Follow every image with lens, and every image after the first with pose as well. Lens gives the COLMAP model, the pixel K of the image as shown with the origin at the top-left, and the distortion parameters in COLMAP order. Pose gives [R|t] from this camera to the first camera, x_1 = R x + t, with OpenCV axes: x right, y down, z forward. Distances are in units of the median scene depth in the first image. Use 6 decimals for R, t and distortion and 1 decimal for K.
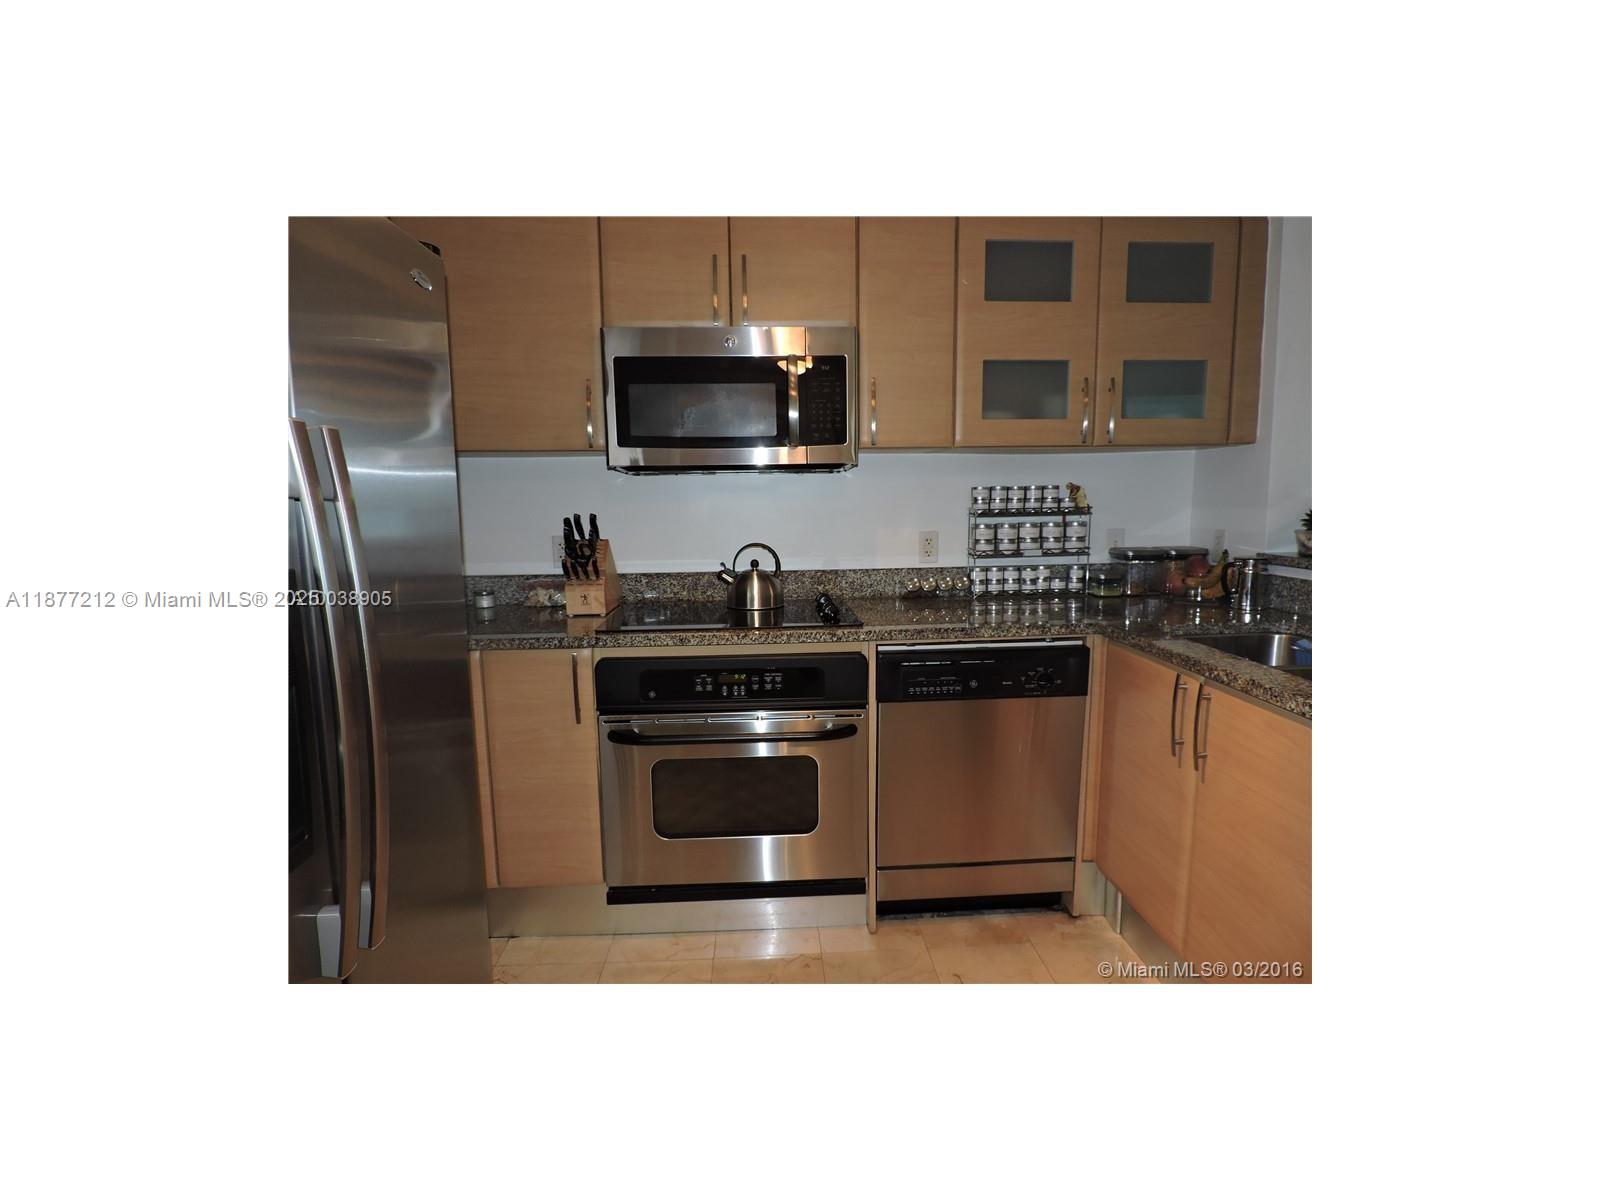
lens RADIAL K [[741.8, 0, 793.1], [0, 741.8, 597.8], [0, 0, 1]] dist [-0.002118, -0.000202]
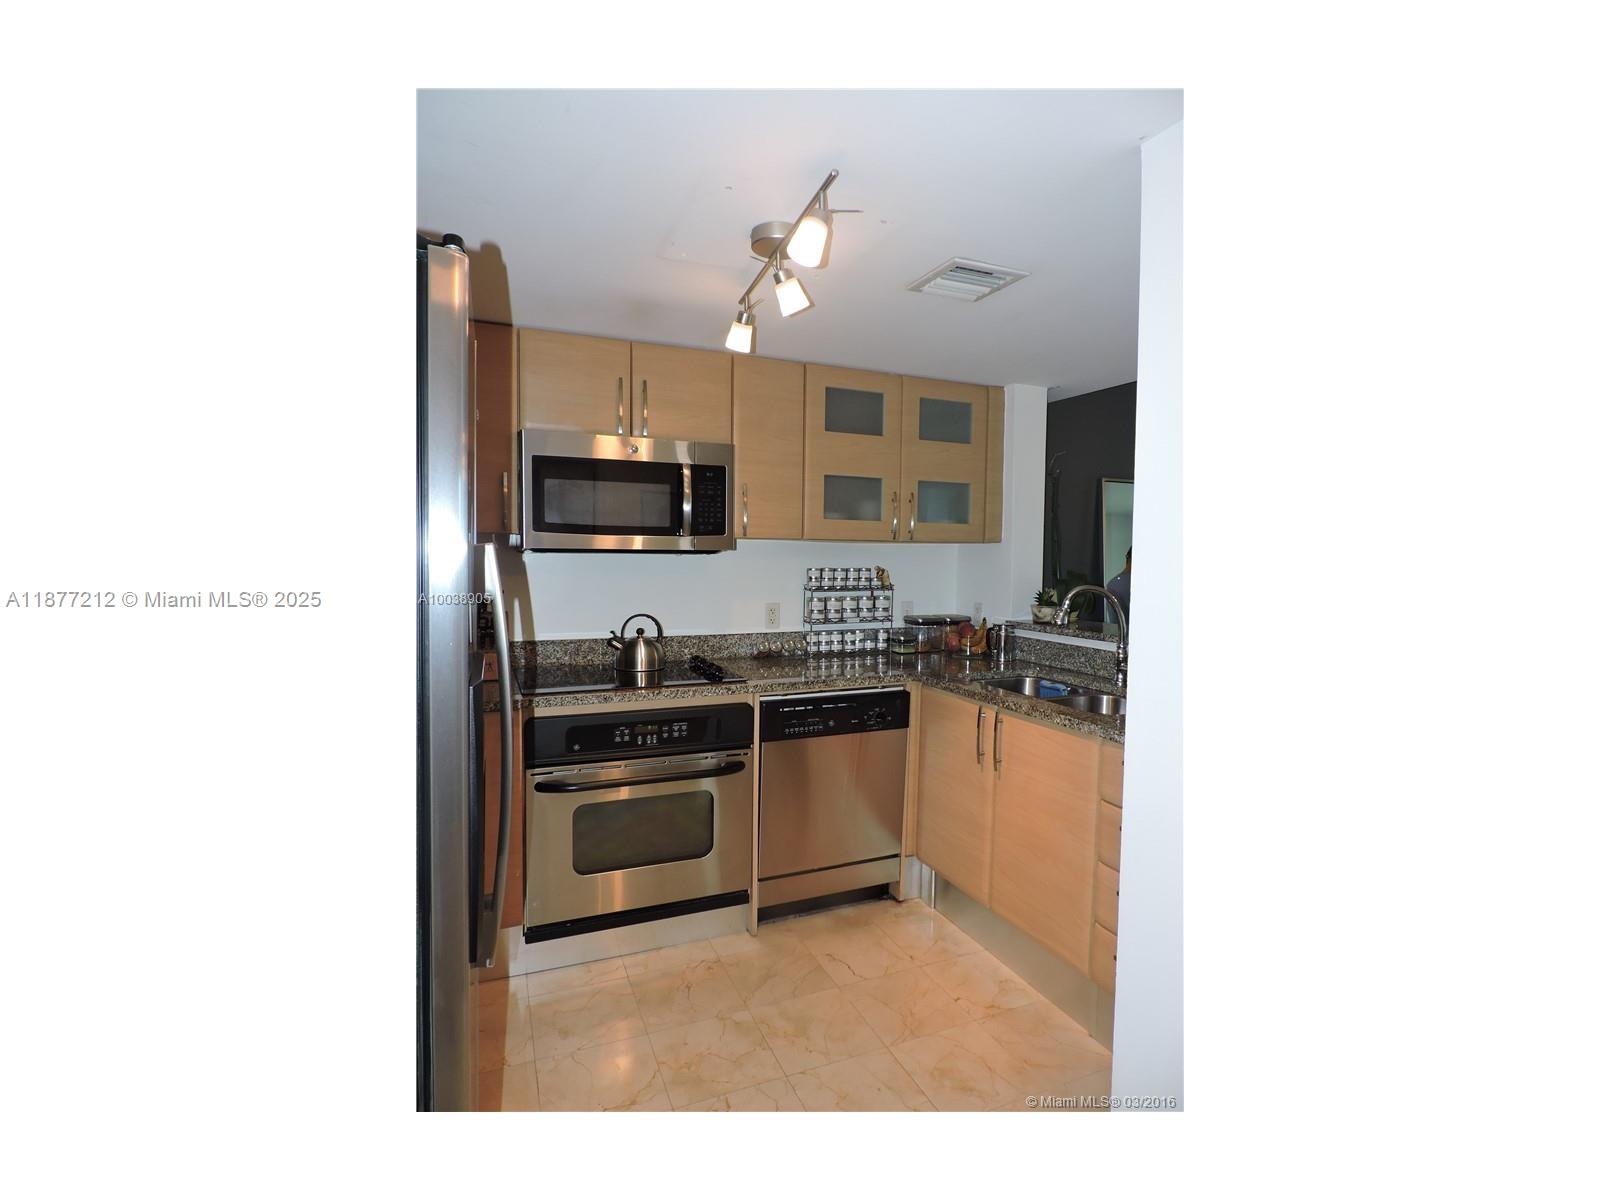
lens RADIAL K [[741.8, 0, 793.1], [0, 741.8, 597.8], [0, 0, 1]] dist [-0.002118, -0.000202]
pose [[0.940393, 0.004509, 0.340060, -0.235654], [0.021885, 0.997037, -0.073742, -0.007909], [-0.339385, 0.076789, 0.937508, -0.190191]]
